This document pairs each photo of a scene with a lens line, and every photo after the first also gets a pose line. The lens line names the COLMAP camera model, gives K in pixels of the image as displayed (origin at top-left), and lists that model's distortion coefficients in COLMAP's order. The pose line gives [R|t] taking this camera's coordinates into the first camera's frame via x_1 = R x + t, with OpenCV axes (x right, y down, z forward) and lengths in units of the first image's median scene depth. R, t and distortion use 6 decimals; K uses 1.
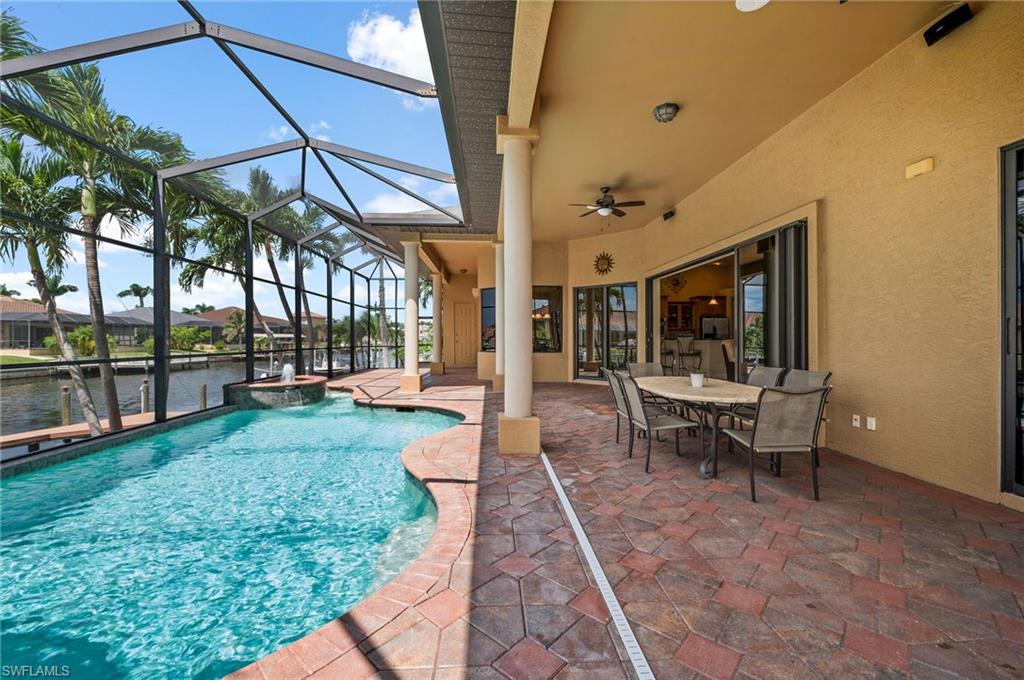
lens RADIAL K [[420.7, 0, 516.9], [0, 420.7, 341.7], [0, 0, 1]] dist [-0.004766, 0.000242]
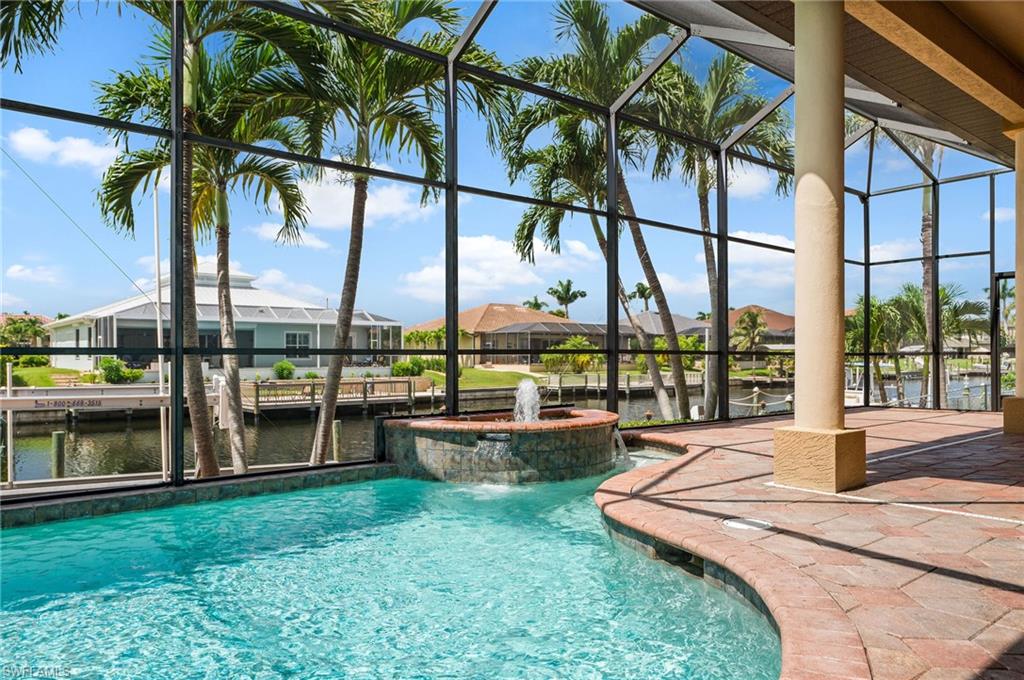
lens RADIAL K [[701.3, 0, 518.2], [0, 701.3, 351.0], [0, 0, 1]] dist [-0.004308, 0.001242]
pose [[0.583252, -0.007614, -0.812256, 0.029048], [-0.003780, 0.999920, -0.012088, 0.036355], [0.812282, 0.010121, 0.583177, 0.650511]]
